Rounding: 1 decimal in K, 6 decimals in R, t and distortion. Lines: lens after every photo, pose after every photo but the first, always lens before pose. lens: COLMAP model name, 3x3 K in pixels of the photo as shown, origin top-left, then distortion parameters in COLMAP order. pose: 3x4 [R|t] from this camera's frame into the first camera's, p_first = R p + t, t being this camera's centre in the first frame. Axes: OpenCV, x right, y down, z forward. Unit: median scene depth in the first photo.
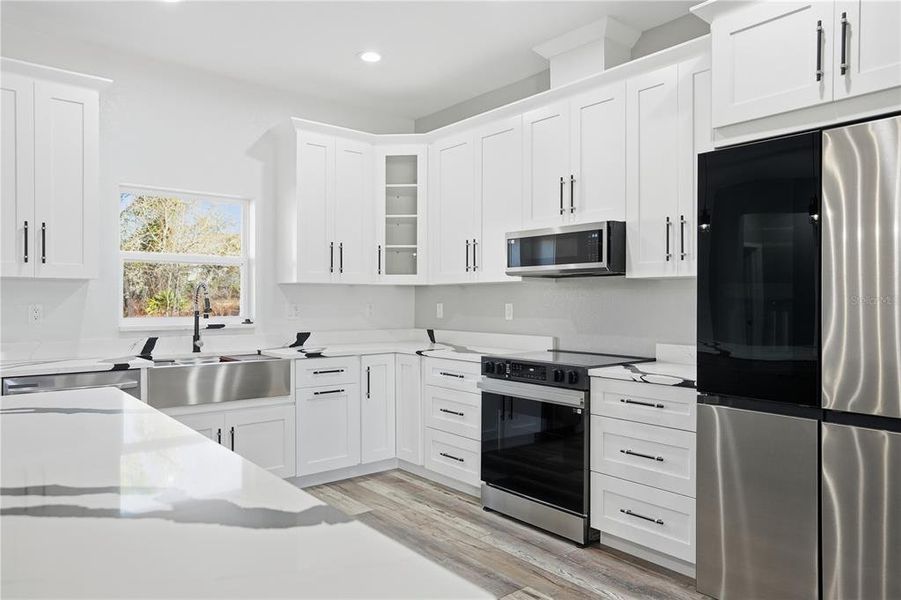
lens RADIAL K [[607.4, 0, 450.0], [0, 607.4, 303.7], [0, 0, 1]] dist [0.000290, 0.000919]
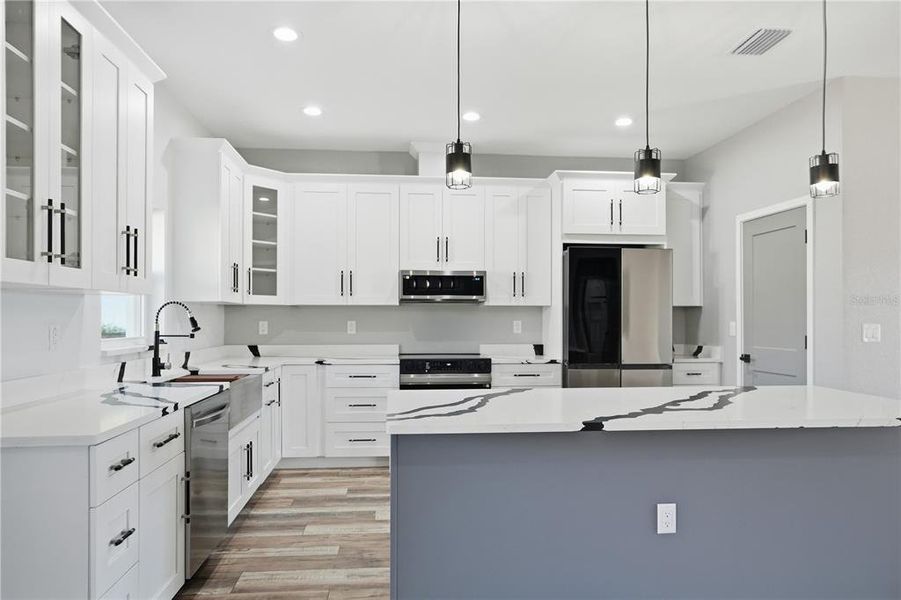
lens RADIAL K [[594.7, 0, 446.0], [0, 594.7, 317.2], [0, 0, 1]] dist [-0.008362, 0.000698]
pose [[0.562628, 0.000021, 0.826710, -0.979891], [0.004073, 0.999988, -0.002797, -0.004783], [-0.826700, 0.004941, 0.562621, 0.147006]]
